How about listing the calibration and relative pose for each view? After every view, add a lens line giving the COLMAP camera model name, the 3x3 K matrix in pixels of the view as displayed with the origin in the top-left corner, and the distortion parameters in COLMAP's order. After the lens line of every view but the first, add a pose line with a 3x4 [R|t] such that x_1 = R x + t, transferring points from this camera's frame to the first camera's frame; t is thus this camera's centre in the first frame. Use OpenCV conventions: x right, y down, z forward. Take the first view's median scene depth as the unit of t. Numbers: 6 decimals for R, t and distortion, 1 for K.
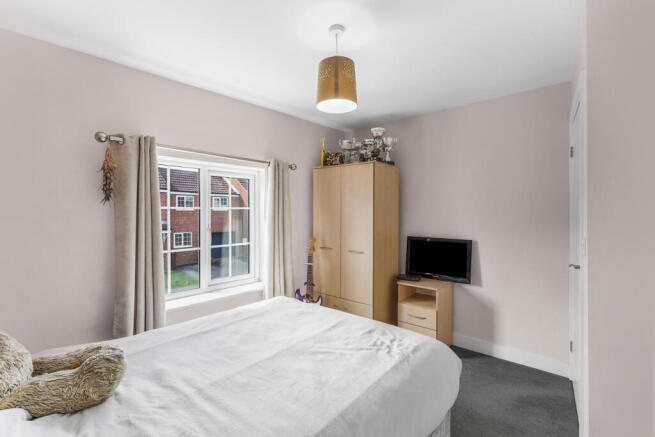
lens RADIAL K [[296.3, 0, 325.6], [0, 296.3, 214.9], [0, 0, 1]] dist [-0.000187, -0.000009]
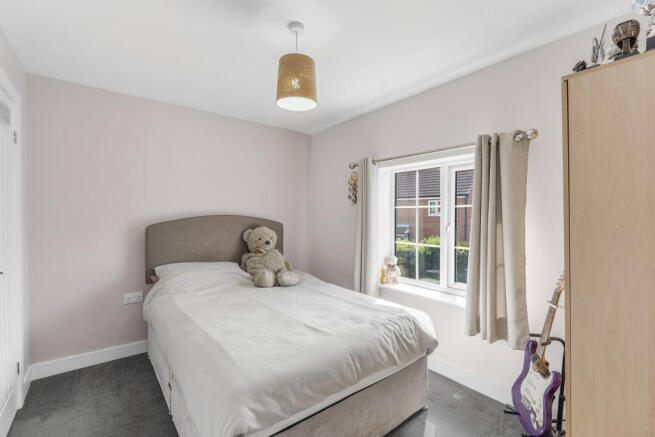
lens RADIAL K [[296.3, 0, 325.6], [0, 296.3, 214.9], [0, 0, 1]] dist [-0.000187, -0.000009]
pose [[-0.178389, 0.004242, -0.983951, 0.921955], [-0.010655, 0.999924, 0.006243, 0.004544], [0.983902, 0.011597, -0.178330, 1.160215]]
